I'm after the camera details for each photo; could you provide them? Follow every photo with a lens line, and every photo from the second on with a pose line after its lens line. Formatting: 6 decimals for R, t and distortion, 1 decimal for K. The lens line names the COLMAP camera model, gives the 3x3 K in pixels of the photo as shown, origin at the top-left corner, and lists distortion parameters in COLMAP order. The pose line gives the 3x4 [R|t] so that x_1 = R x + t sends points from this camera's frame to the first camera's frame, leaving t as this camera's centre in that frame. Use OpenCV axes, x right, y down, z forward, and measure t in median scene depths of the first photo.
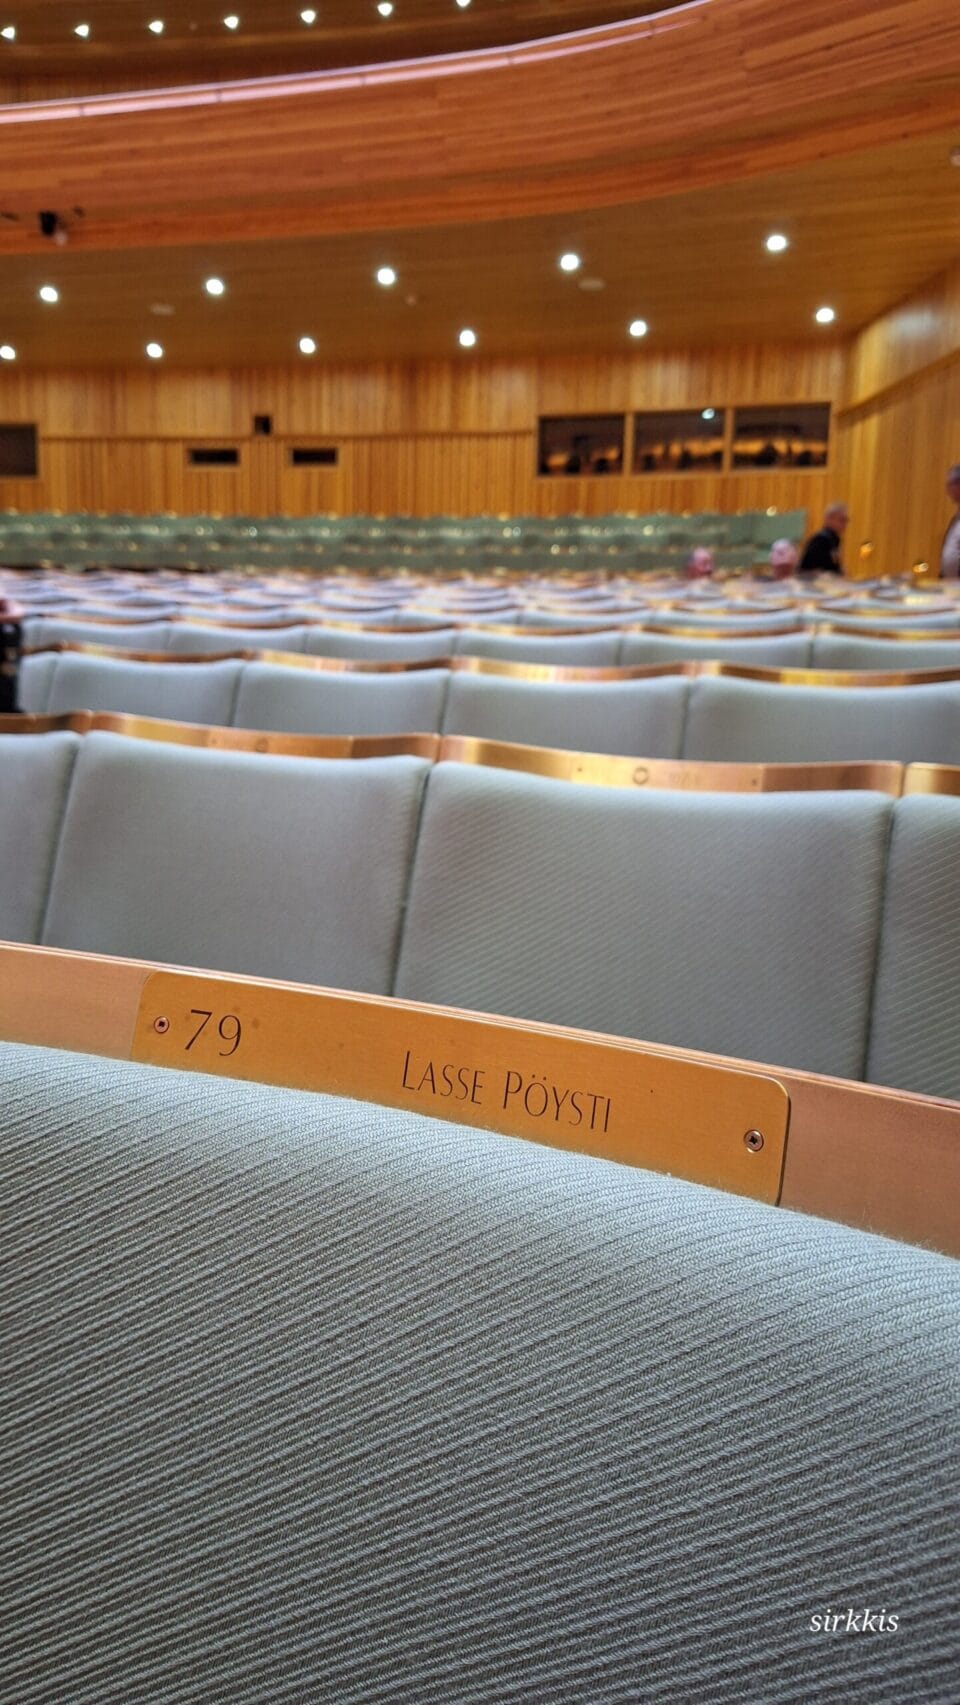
lens RADIAL K [[1214.4, 0, 480.0], [0, 1214.4, 852.5], [0, 0, 1]] dist [0.043231, -0.099899]
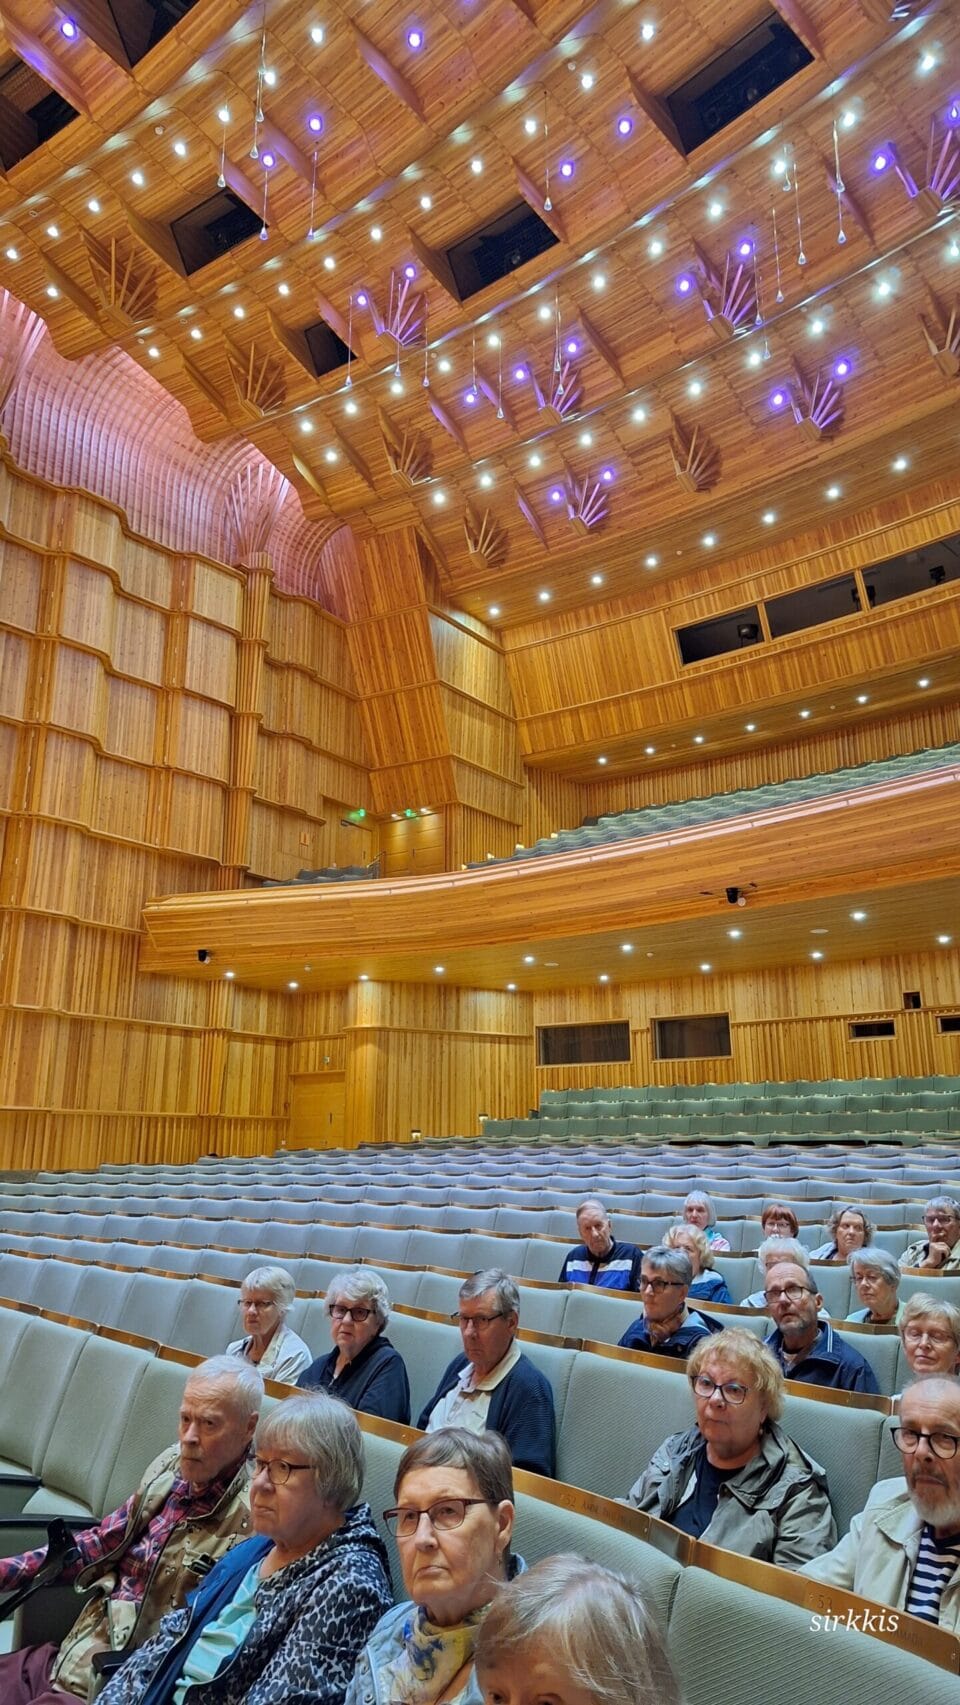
lens RADIAL K [[1152.6, 0, 480.0], [0, 1152.6, 852.5], [0, 0, 1]] dist [0.078471, -0.080863]
pose [[0.852822, -0.159212, -0.497338, 0.054138], [-0.064779, 0.912777, -0.403288, 0.001649], [0.518168, 0.376151, 0.768123, -0.155635]]
